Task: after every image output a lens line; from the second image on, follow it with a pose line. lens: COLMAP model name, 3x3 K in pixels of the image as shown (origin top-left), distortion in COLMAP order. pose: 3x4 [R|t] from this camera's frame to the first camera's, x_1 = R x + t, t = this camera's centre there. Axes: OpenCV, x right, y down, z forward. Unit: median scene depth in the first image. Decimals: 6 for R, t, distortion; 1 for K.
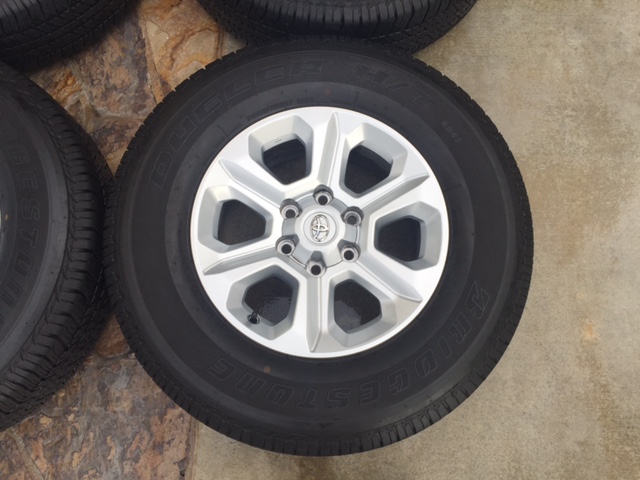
lens RADIAL K [[541.4, 0, 320.3], [0, 541.4, 236.3], [0, 0, 1]] dist [0.094904, -0.126819]
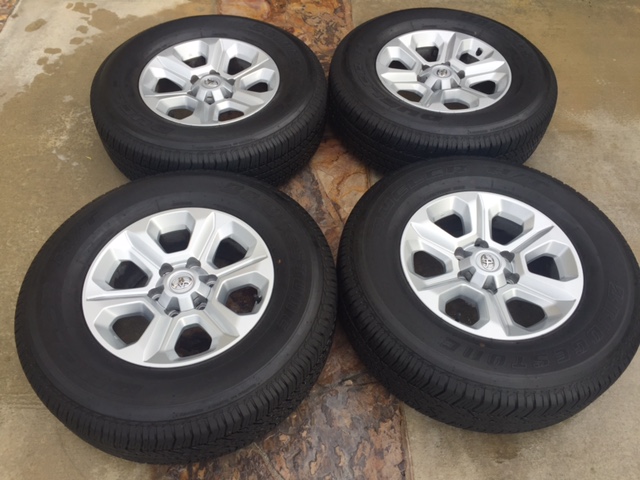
lens RADIAL K [[541.4, 0, 320.3], [0, 541.4, 236.3], [0, 0, 1]] dist [0.094904, -0.126819]
pose [[0.997418, -0.052845, 0.048625, -0.456978], [0.068247, 0.908222, -0.412887, 0.438480], [-0.022344, 0.415139, 0.909484, -0.294964]]
